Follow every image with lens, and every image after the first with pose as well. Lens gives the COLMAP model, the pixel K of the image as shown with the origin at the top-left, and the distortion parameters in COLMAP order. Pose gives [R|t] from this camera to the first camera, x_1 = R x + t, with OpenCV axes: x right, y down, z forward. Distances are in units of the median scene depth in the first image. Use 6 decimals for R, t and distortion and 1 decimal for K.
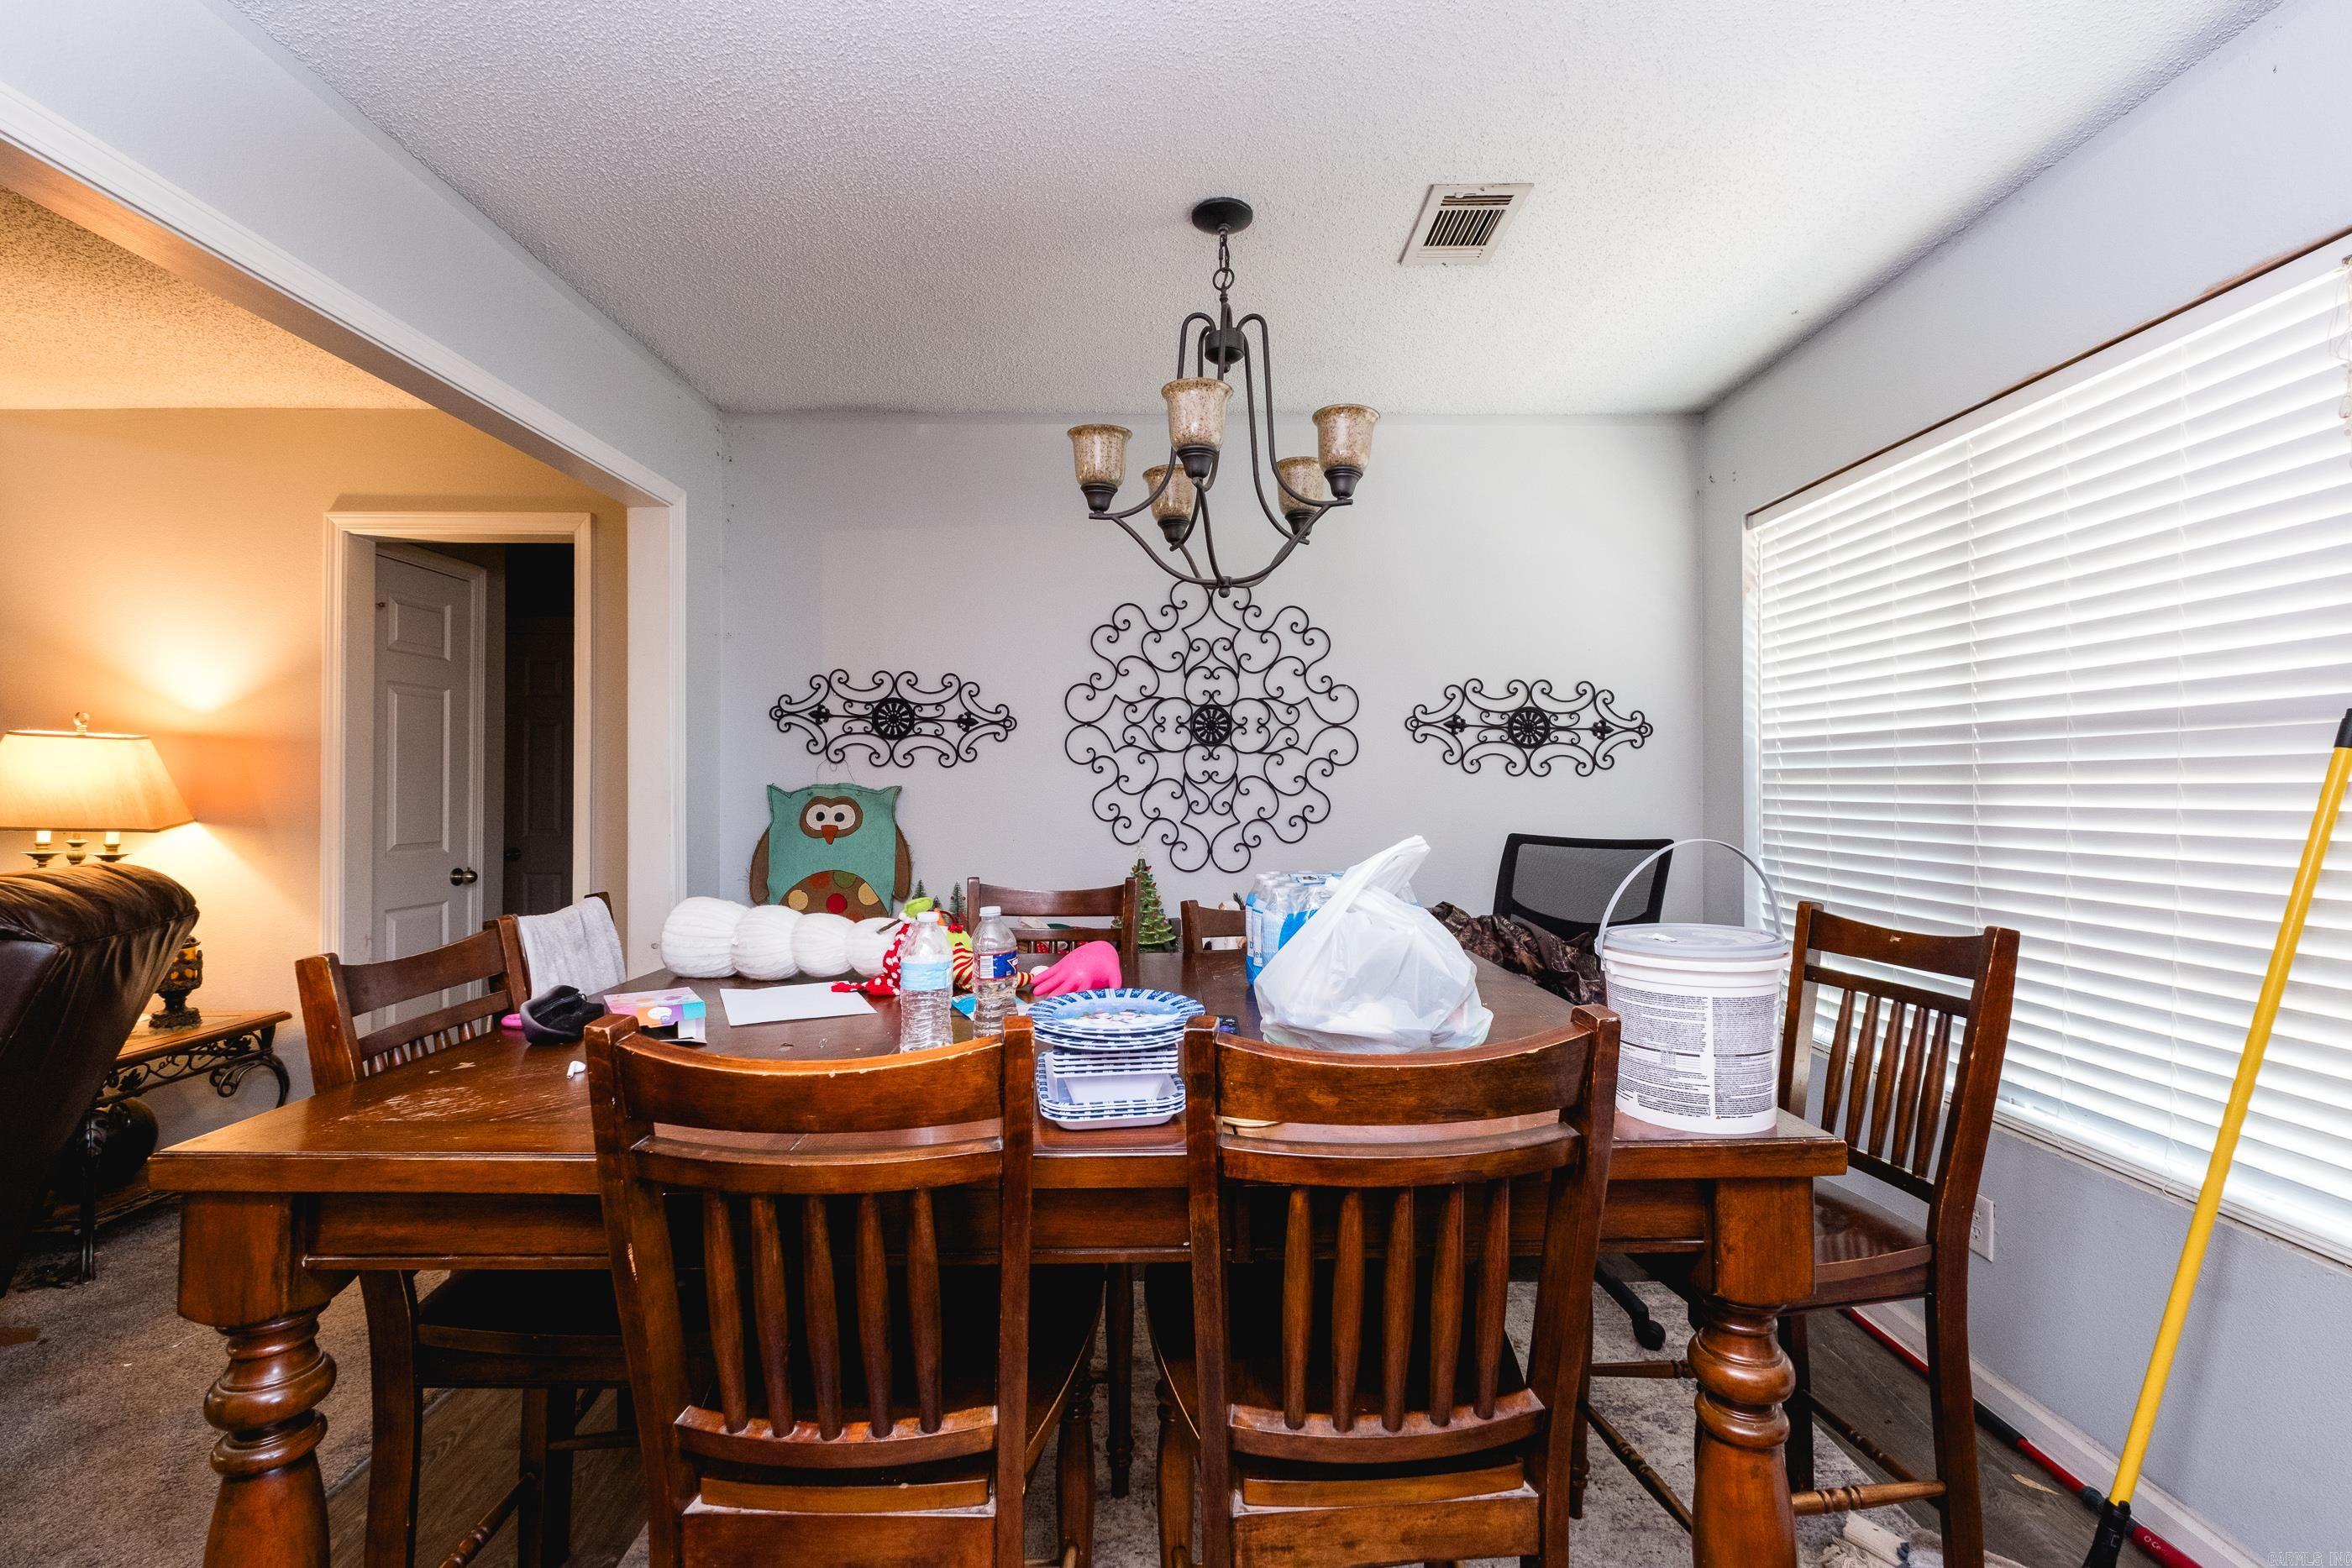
lens RADIAL K [[1010.2, 0, 1183.9], [0, 1010.2, 783.8], [0, 0, 1]] dist [0.011625, -0.008538]
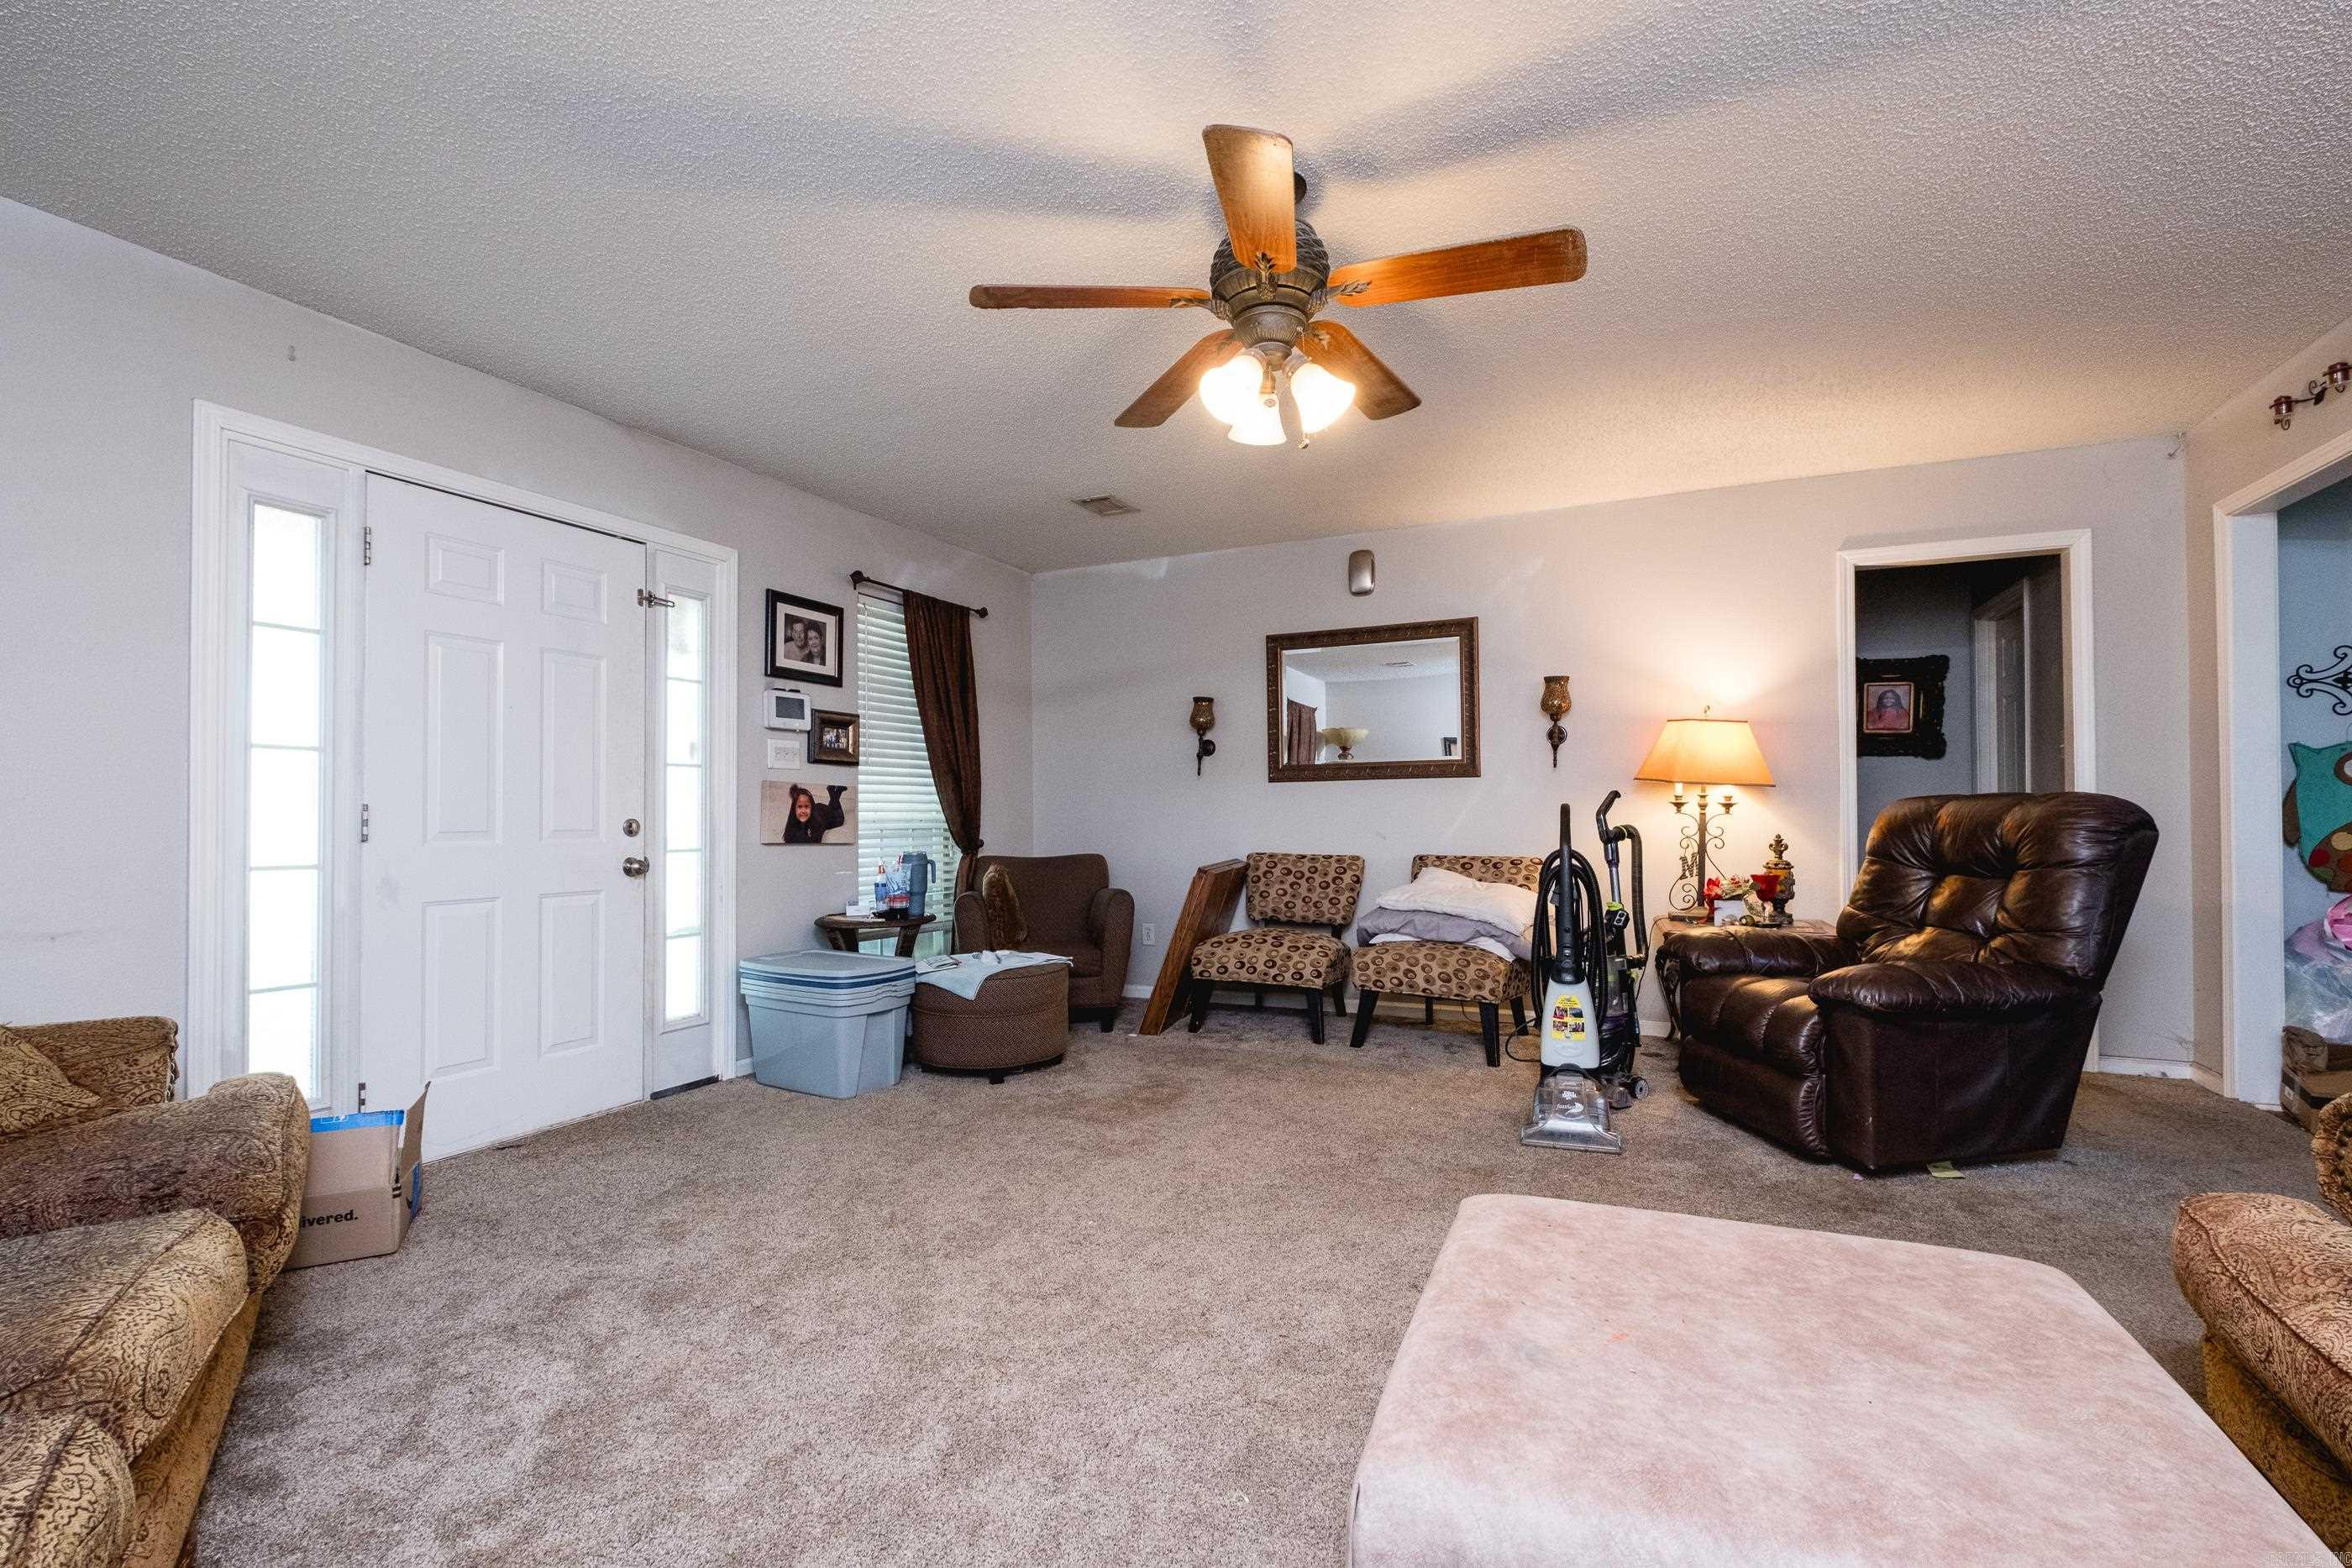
lens RADIAL K [[1015.2, 0, 1176.0], [0, 1015.2, 784.0], [0, 0, 1]] dist [-0.002528, -0.001231]
pose [[0.896230, -0.016576, -0.443280, -1.045255], [0.007743, 0.999734, -0.021728, 0.063721], [0.443523, 0.016041, 0.896120, -0.583698]]
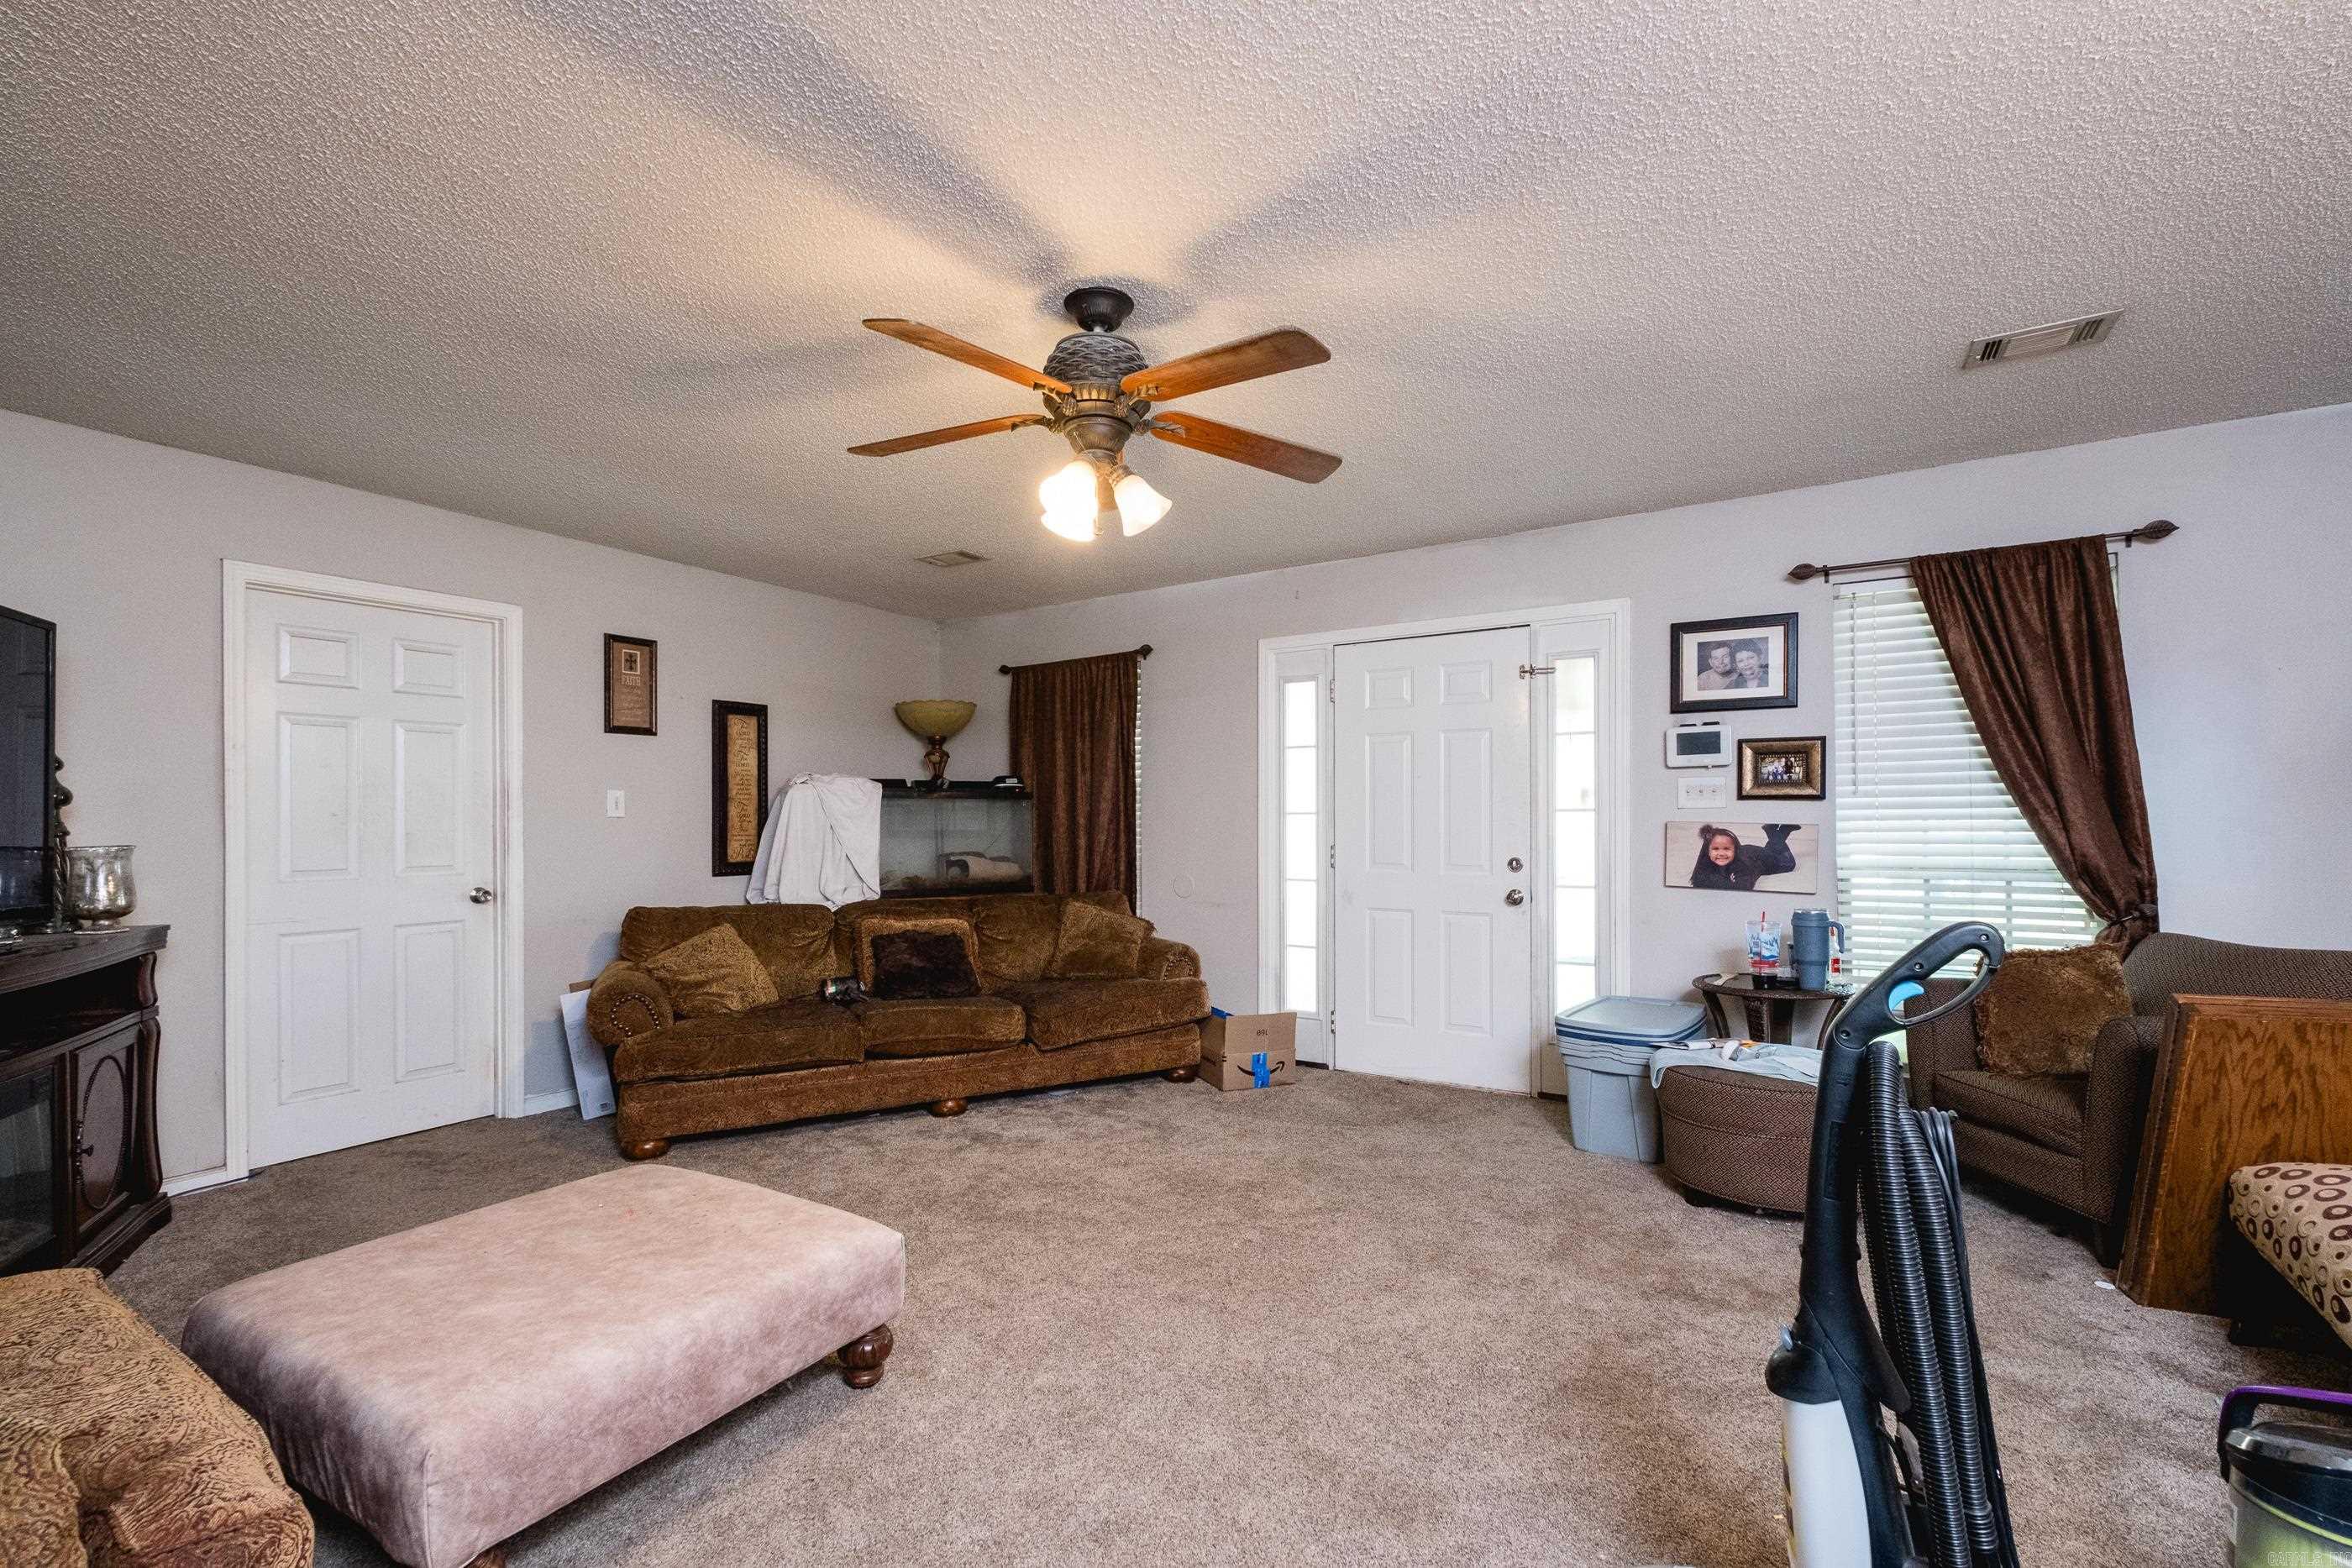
lens RADIAL K [[1012.5, 0, 1193.3], [0, 1012.5, 794.2], [0, 0, 1]] dist [0.012466, -0.008191]
pose [[-0.523035, -0.019722, -0.852083, -0.691481], [0.012492, 0.999447, -0.030801, 0.024109], [0.852220, -0.026754, -0.522499, 0.520078]]
